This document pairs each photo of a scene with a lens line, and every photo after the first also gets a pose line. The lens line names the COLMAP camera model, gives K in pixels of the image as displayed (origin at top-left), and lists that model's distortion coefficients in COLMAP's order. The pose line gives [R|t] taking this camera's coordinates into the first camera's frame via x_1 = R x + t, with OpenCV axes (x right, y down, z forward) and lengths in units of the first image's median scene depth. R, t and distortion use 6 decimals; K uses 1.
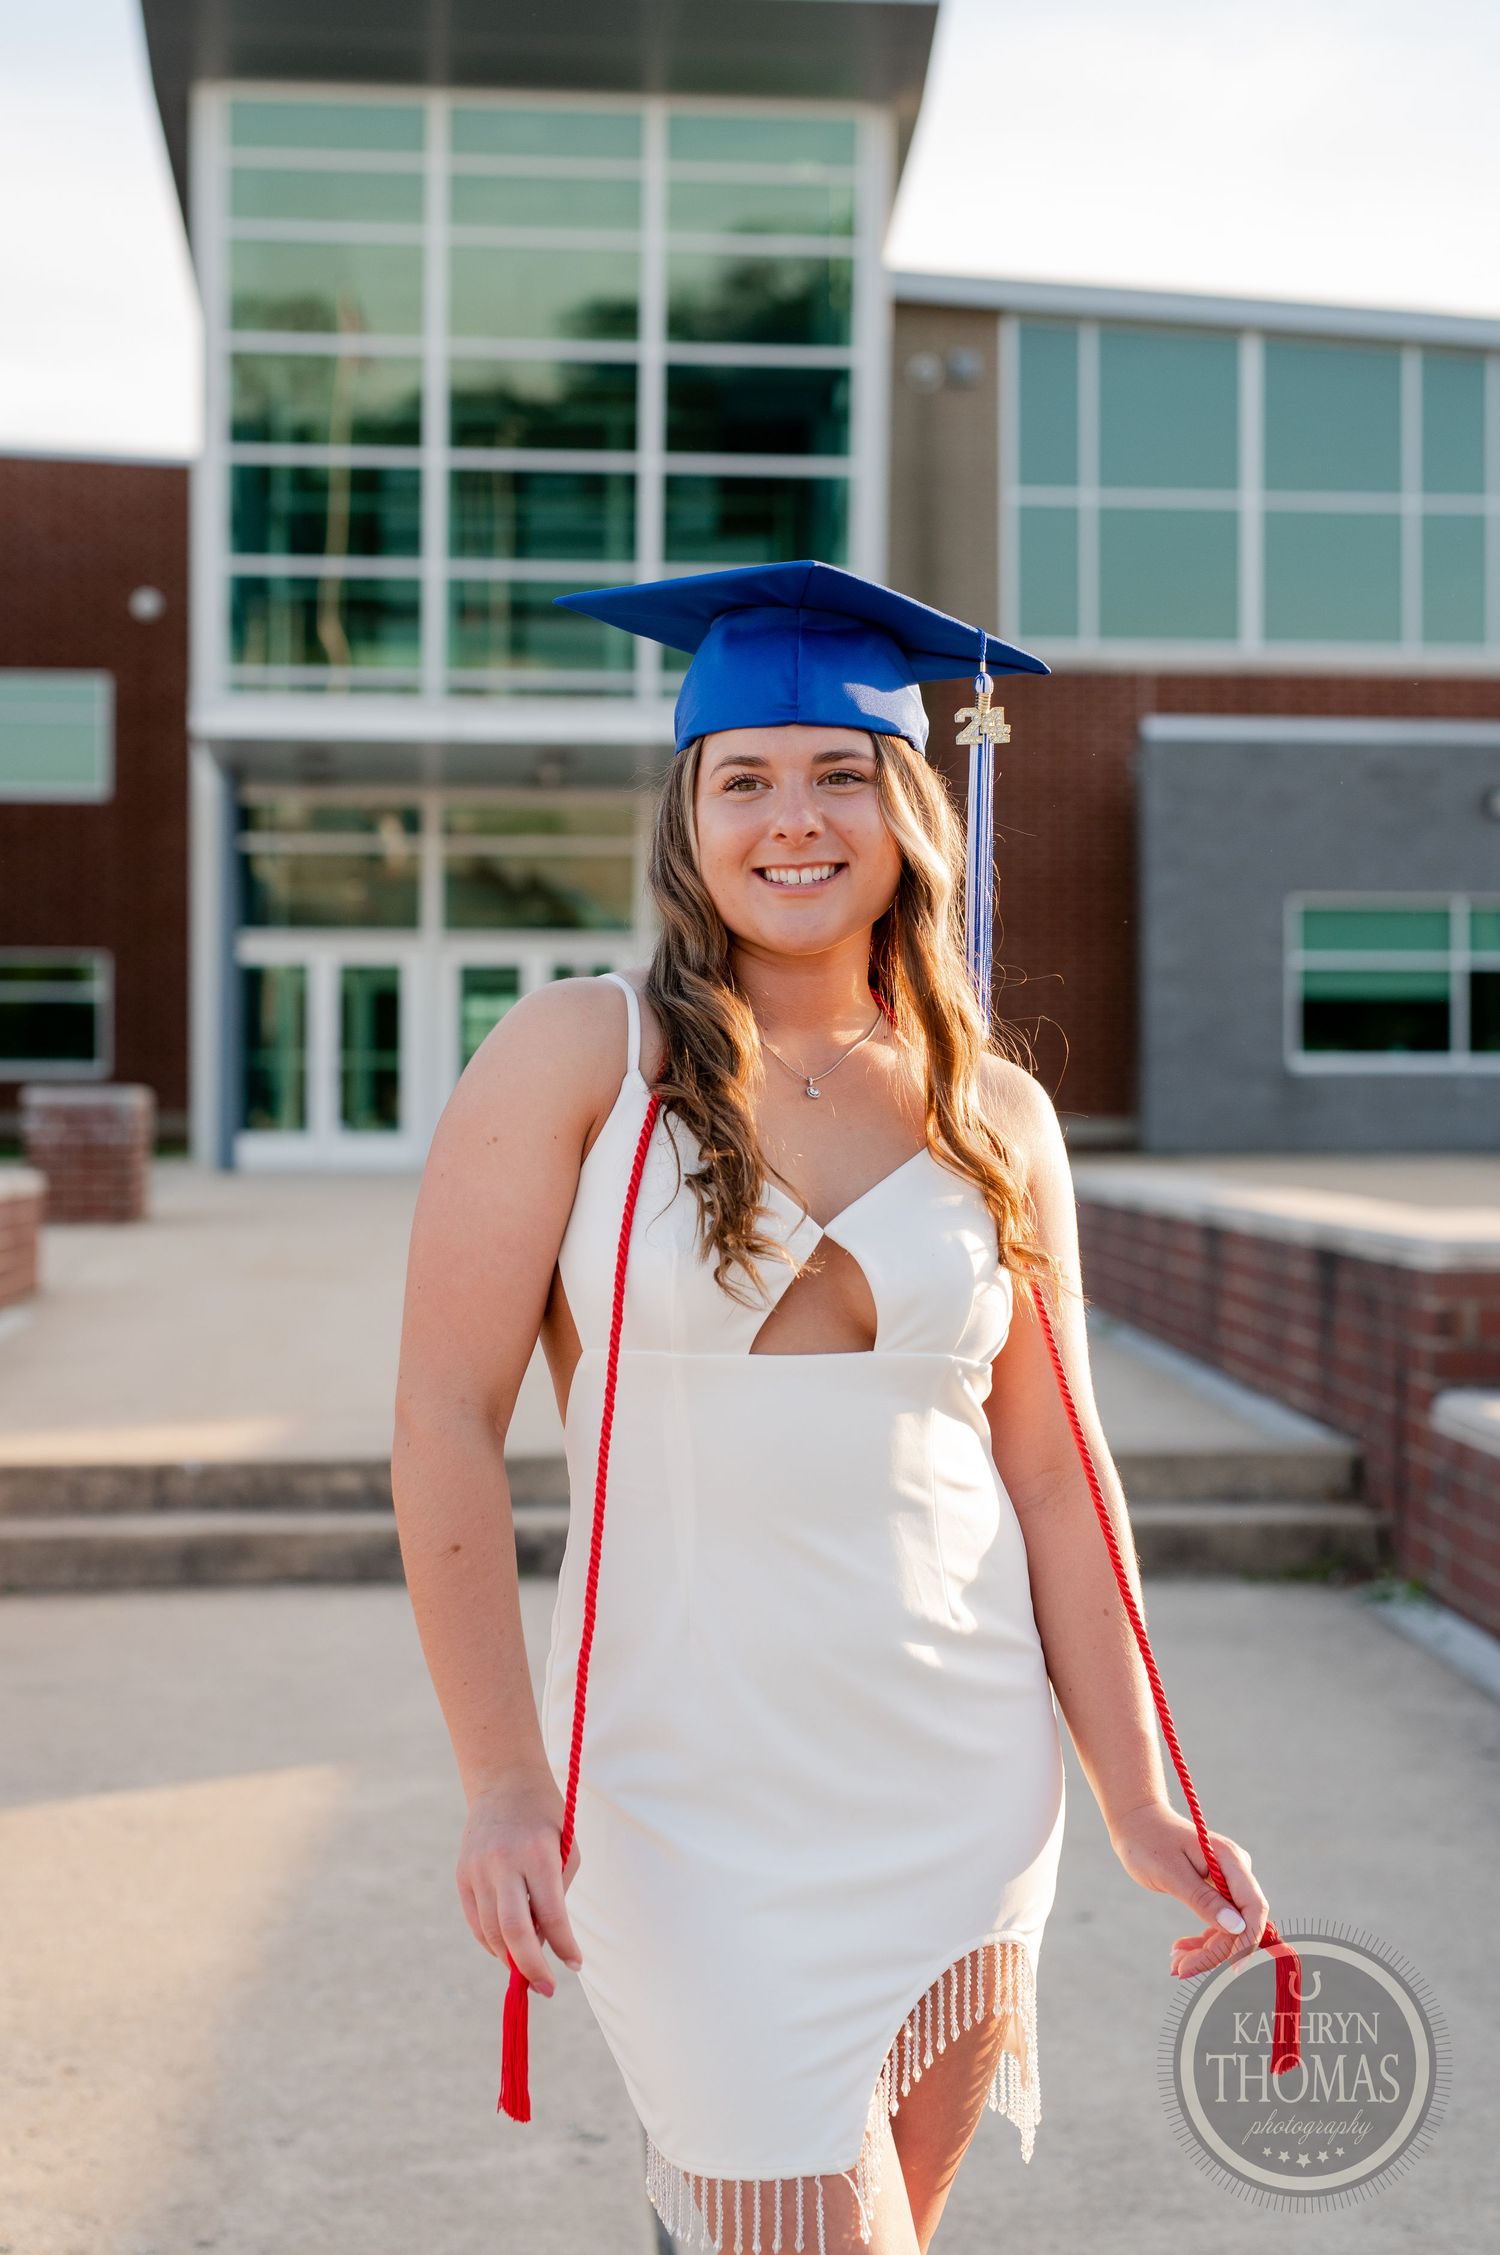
lens RADIAL K [[3418.3, 0, 750.3], [0, 3418.3, 1066.1], [0, 0, 1]] dist [0.010707, -0.014555]
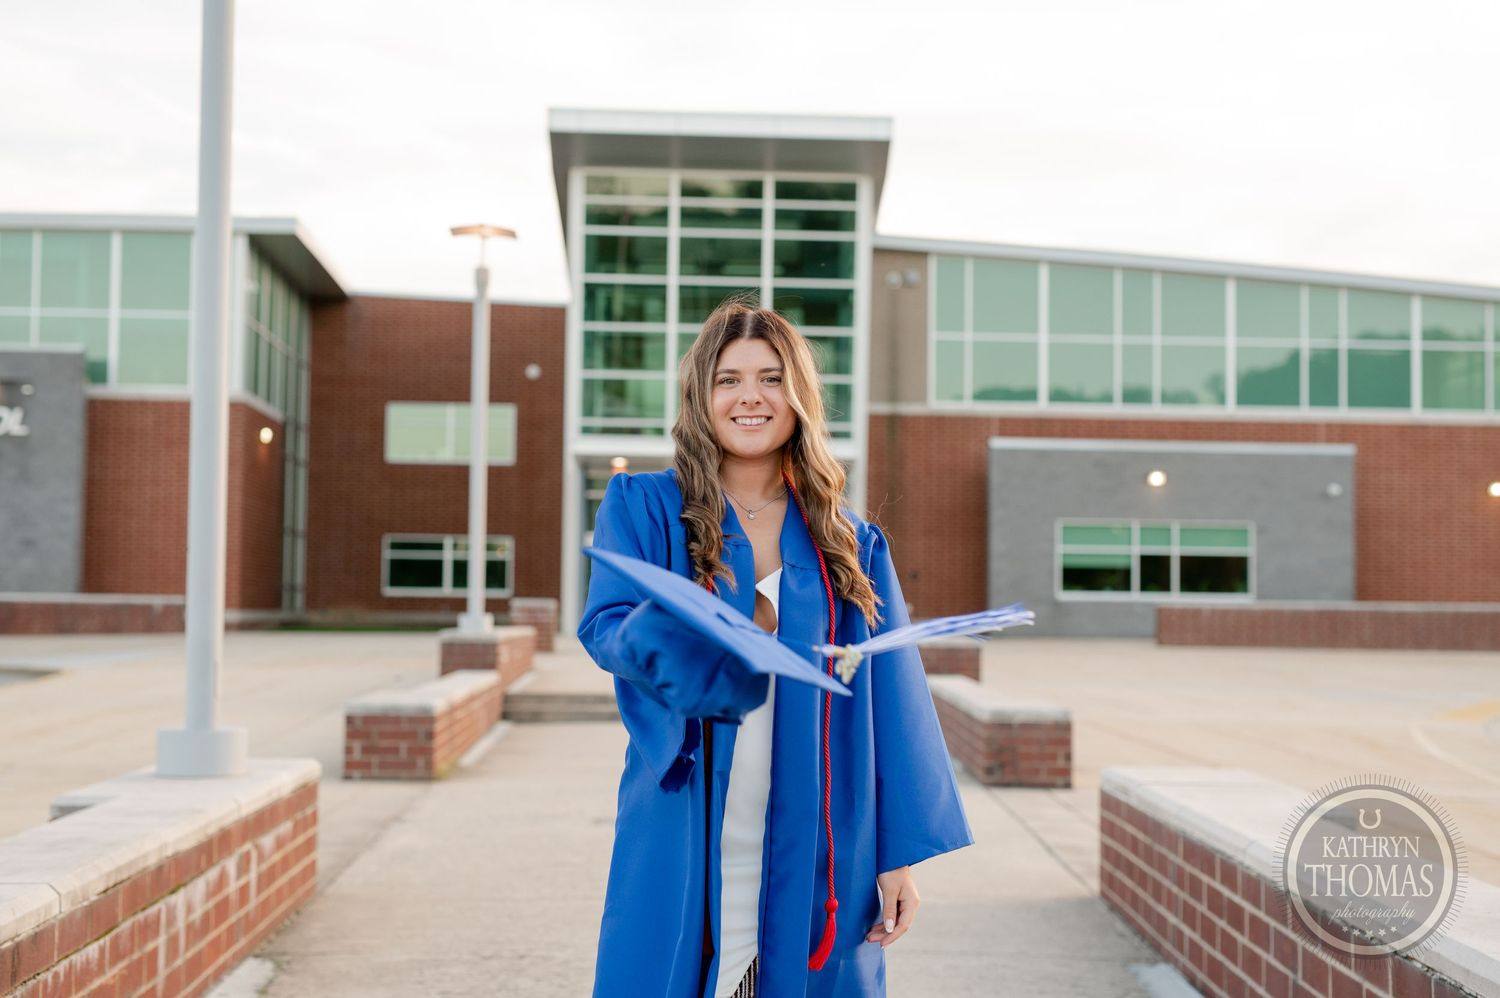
lens RADIAL K [[2108.6, 0, 755.8], [0, 2108.6, 501.1], [0, 0, 1]] dist [0.010209, 0.013888]
pose [[0.998780, 0.008688, -0.048604, 0.030074], [-0.010842, 0.998963, -0.044219, 0.000224], [0.048169, 0.044692, 0.997839, -0.357084]]
